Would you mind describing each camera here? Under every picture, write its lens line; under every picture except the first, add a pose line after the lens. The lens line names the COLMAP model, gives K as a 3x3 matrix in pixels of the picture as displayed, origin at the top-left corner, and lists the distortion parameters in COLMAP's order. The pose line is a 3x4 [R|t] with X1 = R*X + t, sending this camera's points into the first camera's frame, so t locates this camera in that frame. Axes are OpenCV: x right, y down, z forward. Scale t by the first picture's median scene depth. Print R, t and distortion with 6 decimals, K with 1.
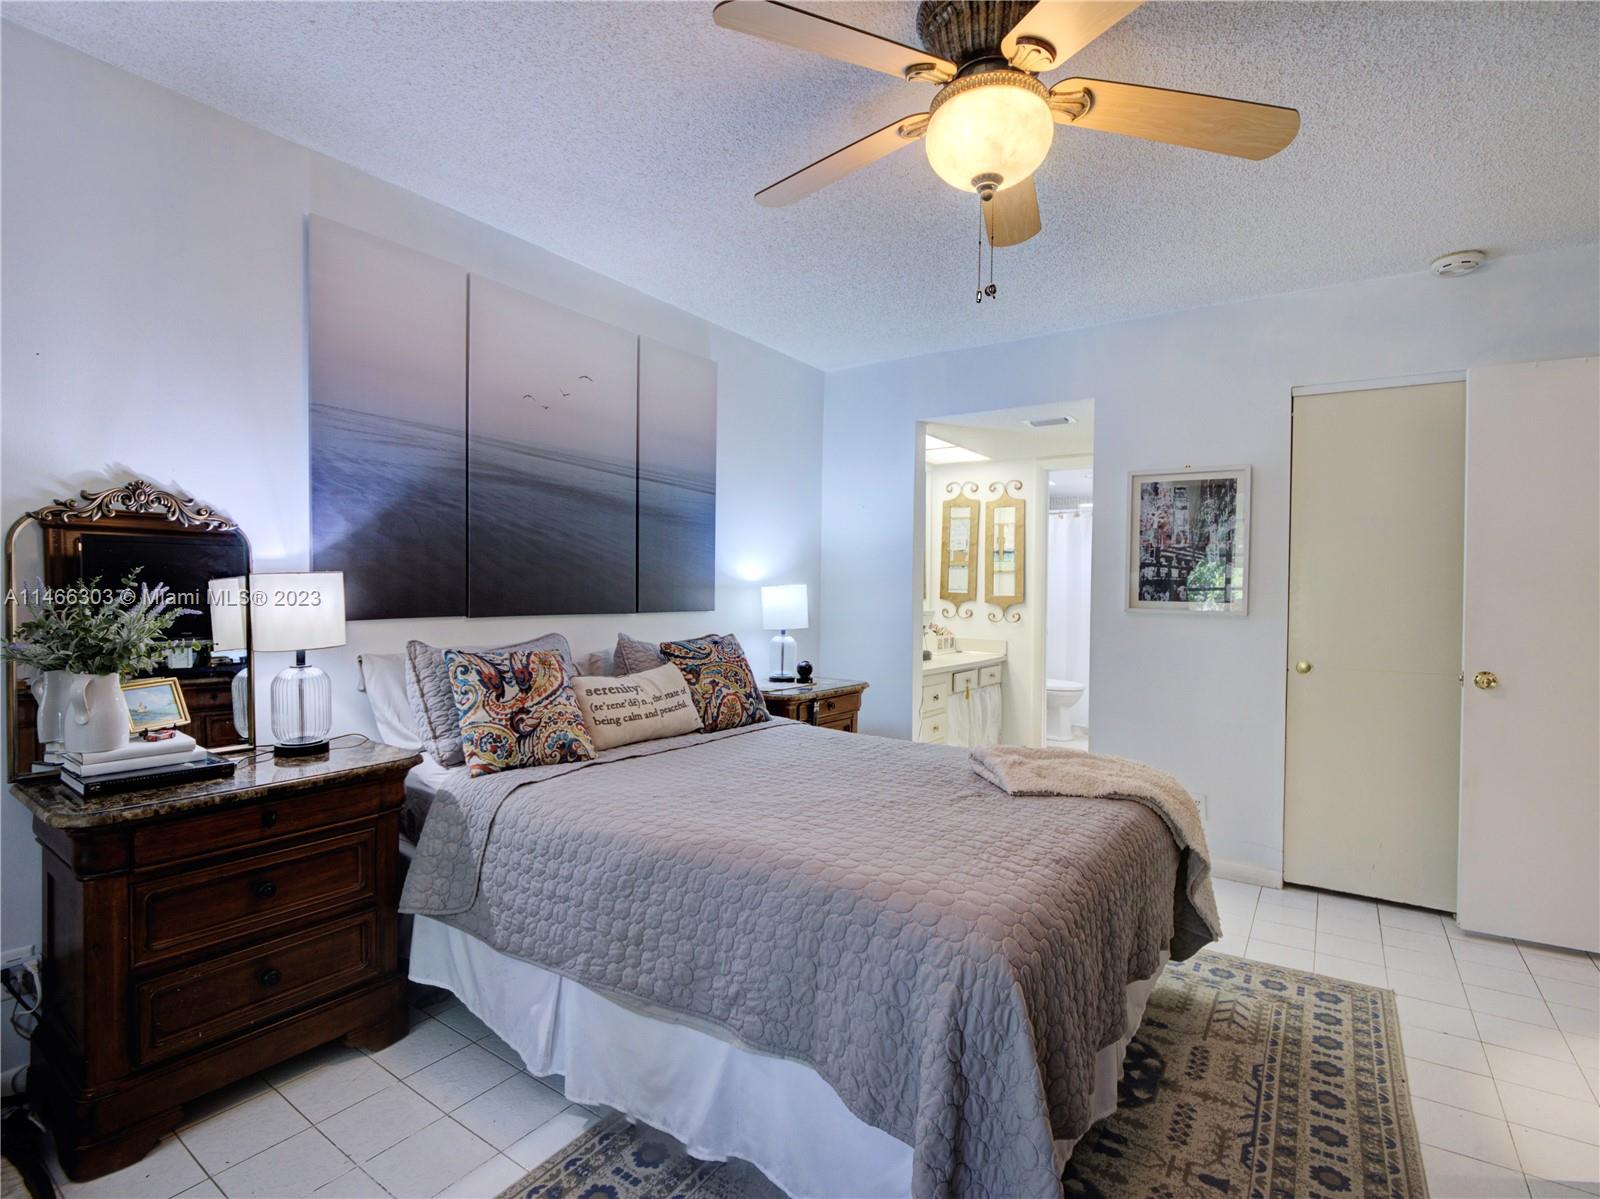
lens RADIAL K [[707.6, 0, 770.0], [0, 707.6, 598.8], [0, 0, 1]] dist [-0.014029, -0.004519]
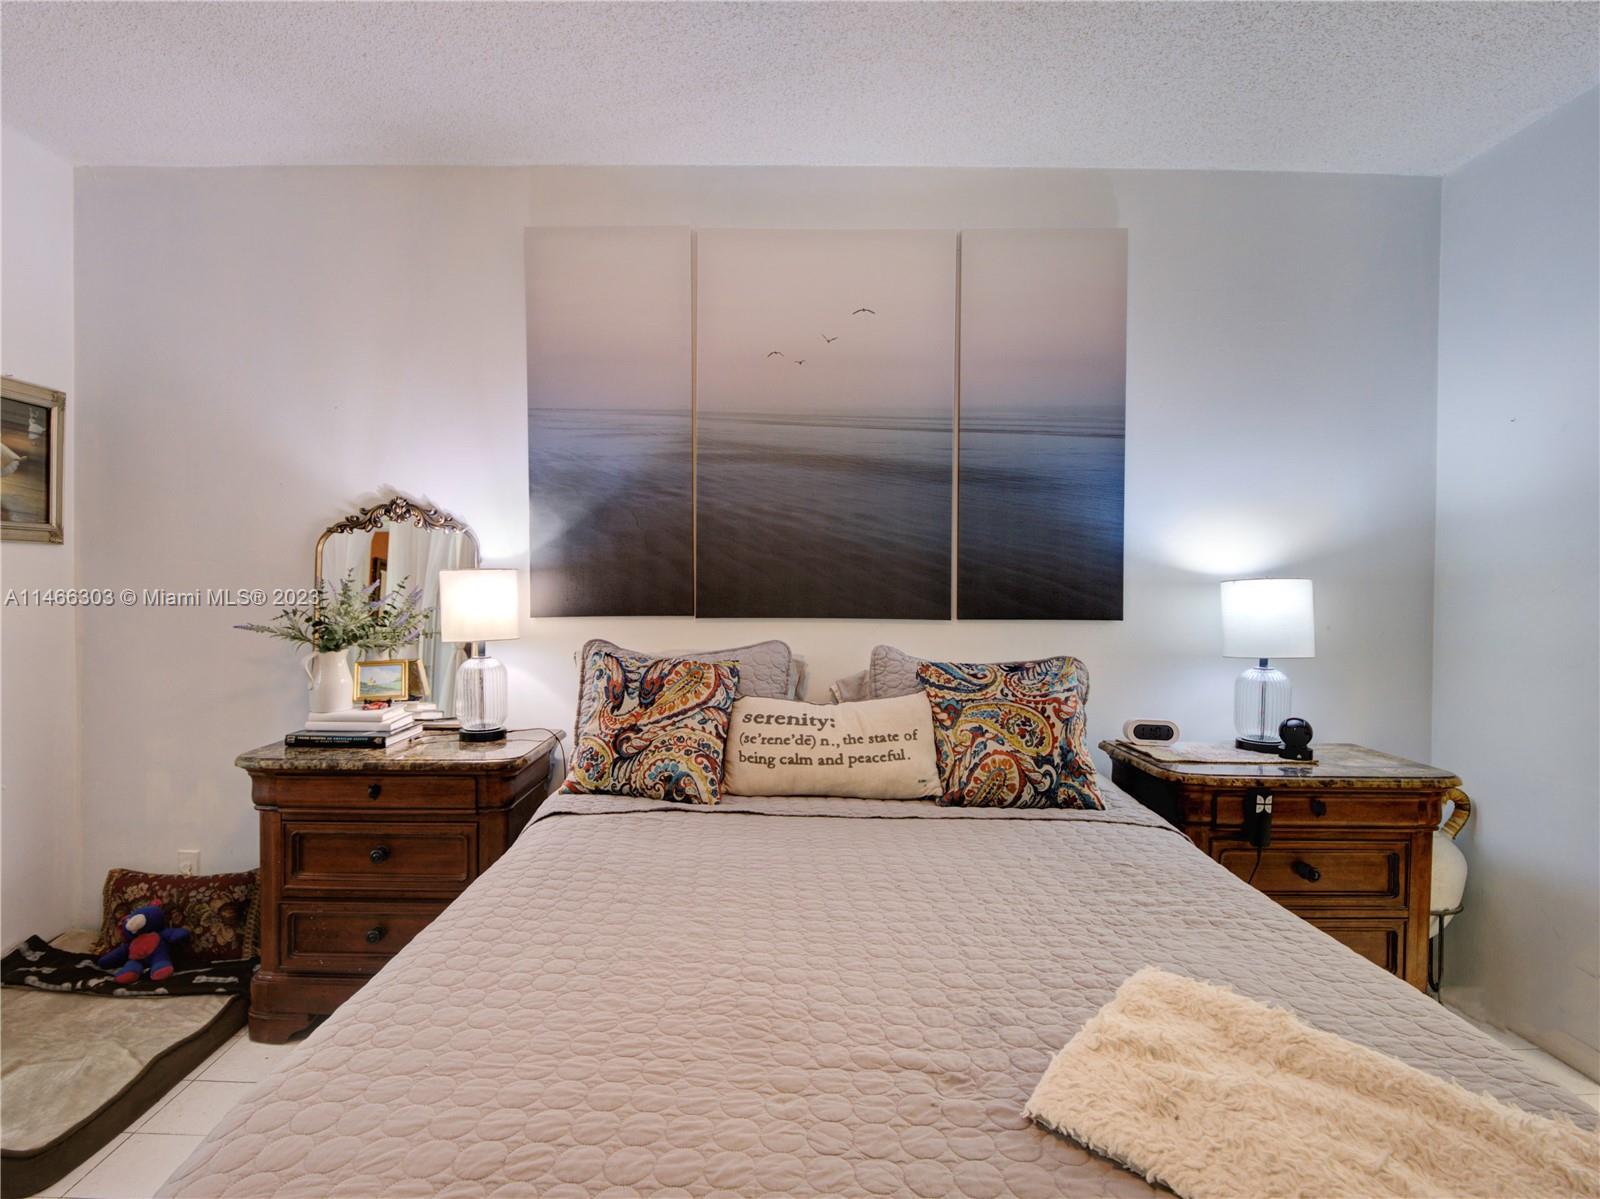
lens RADIAL K [[802.3, 0, 800.0], [0, 802.3, 599.5], [0, 0, 1]] dist [0.007906, -0.024719]
pose [[0.620701, 0.009258, -0.783993, 0.480327], [-0.012576, 0.999919, 0.001851, -0.000347], [0.783946, 0.008711, 0.620768, 0.508138]]
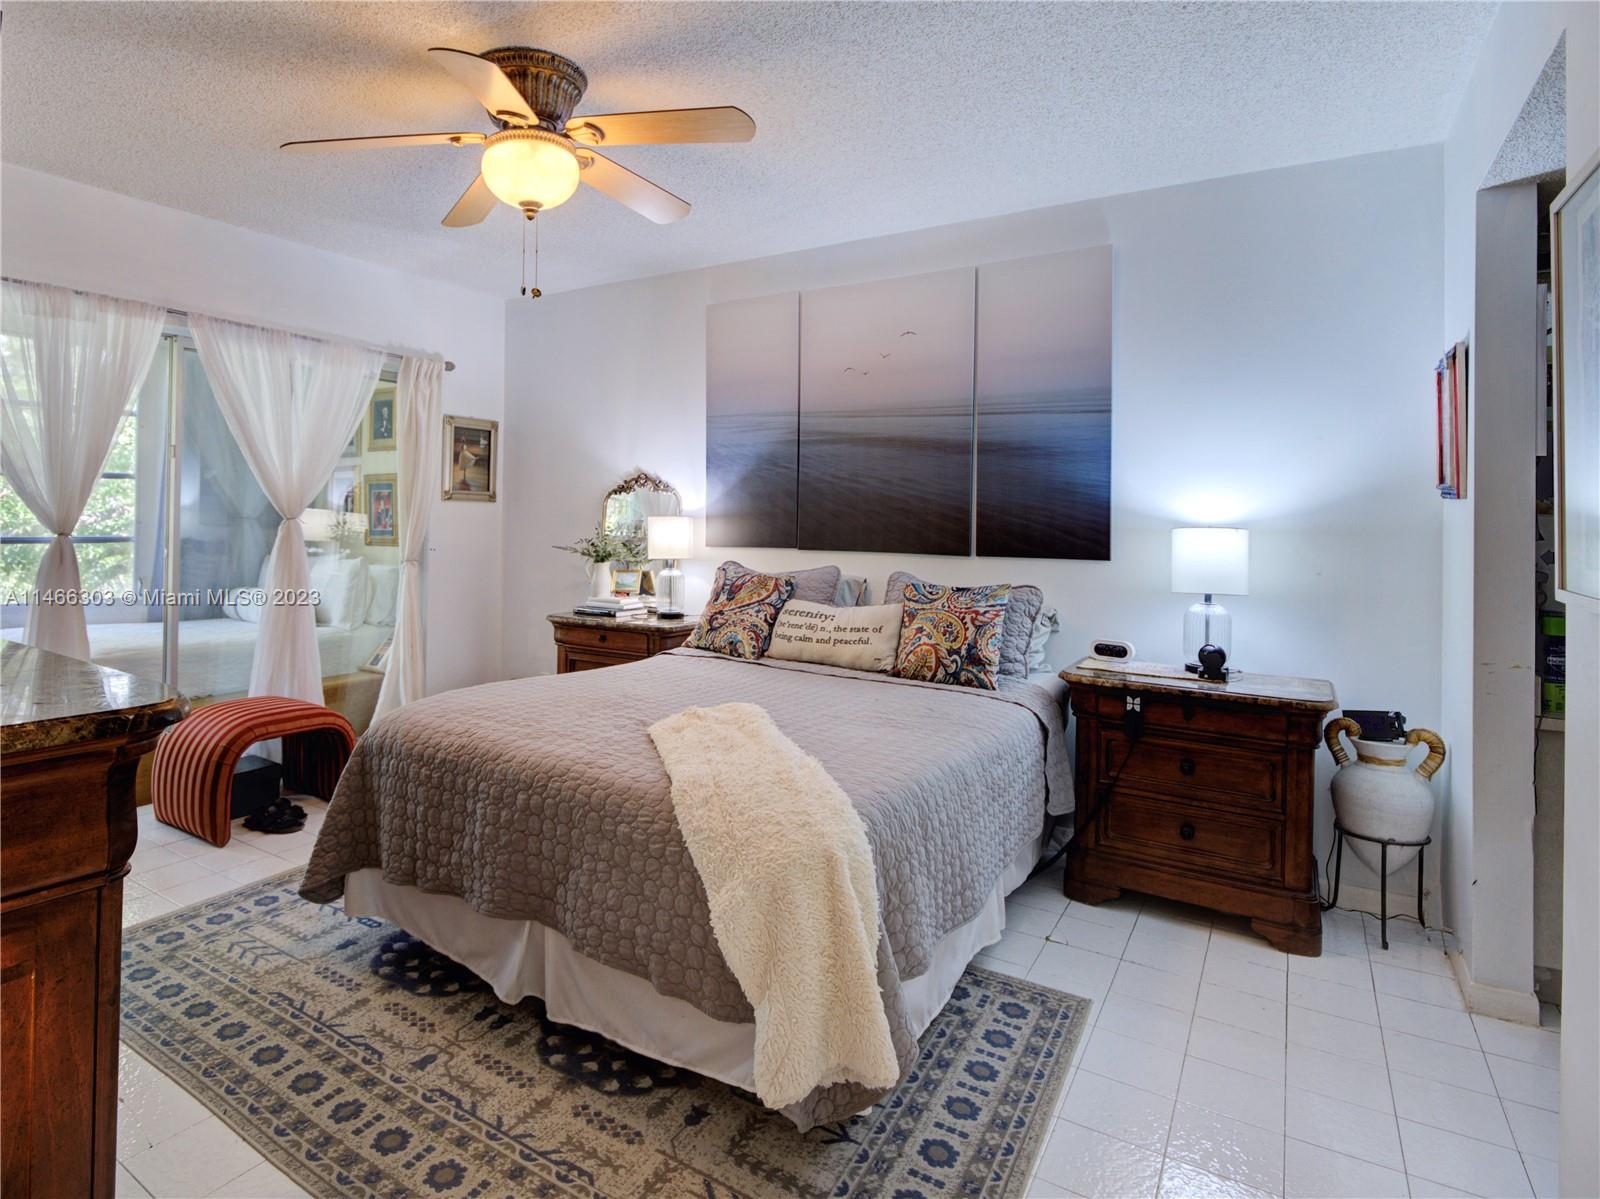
lens RADIAL K [[851.1, 0, 803.9], [0, 851.1, 521.7], [0, 0, 1]] dist [-0.004790, -0.000748]
pose [[0.155469, -0.008736, -0.987802, 1.240645], [-0.031695, 0.999402, -0.013827, -0.004662], [0.987332, 0.033458, 0.155100, 0.814467]]
